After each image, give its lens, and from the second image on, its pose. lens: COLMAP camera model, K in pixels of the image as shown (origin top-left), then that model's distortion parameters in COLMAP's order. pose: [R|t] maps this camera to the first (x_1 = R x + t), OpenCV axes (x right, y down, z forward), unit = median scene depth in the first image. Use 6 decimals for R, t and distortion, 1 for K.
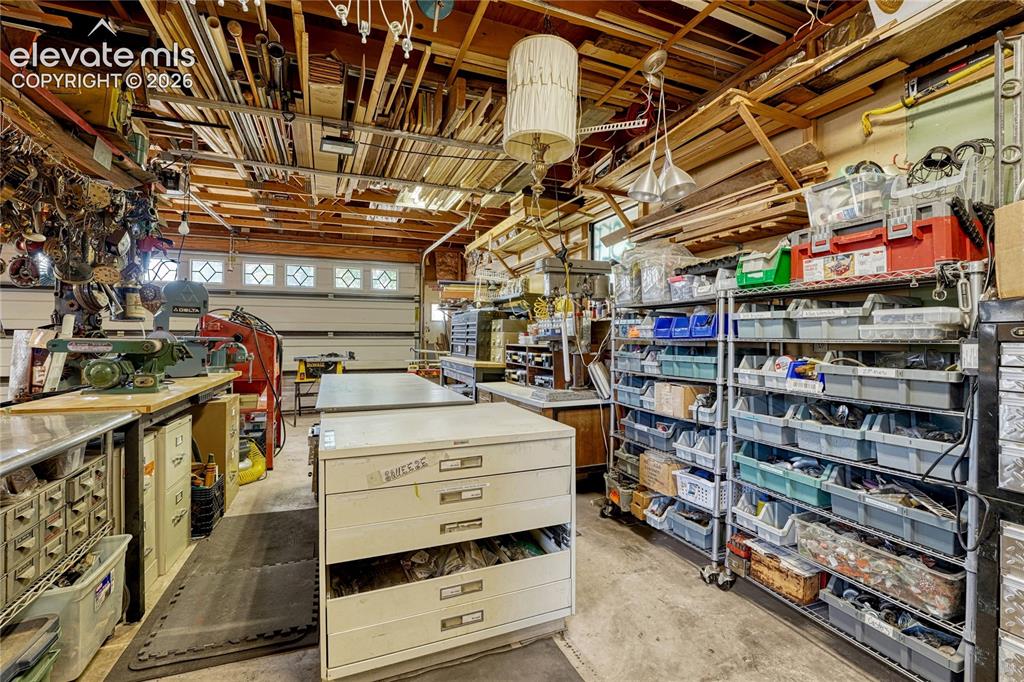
lens RADIAL K [[443.2, 0, 509.8], [0, 443.2, 337.8], [0, 0, 1]] dist [-0.020401, -0.000078]
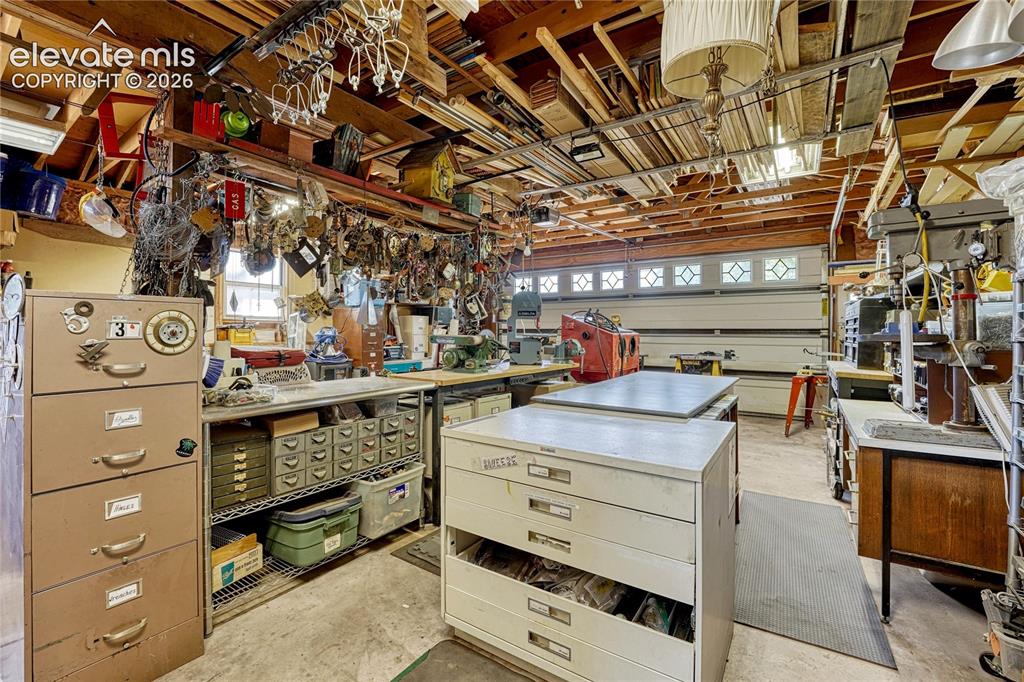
lens RADIAL K [[437.1, 0, 509.9], [0, 437.1, 332.9], [0, 0, 1]] dist [-0.020500, -0.000045]
pose [[0.559271, 0.001014, -0.828984, 0.179308], [-0.006102, 0.999977, -0.002894, -0.000669], [0.828962, 0.006676, 0.559265, 0.129613]]
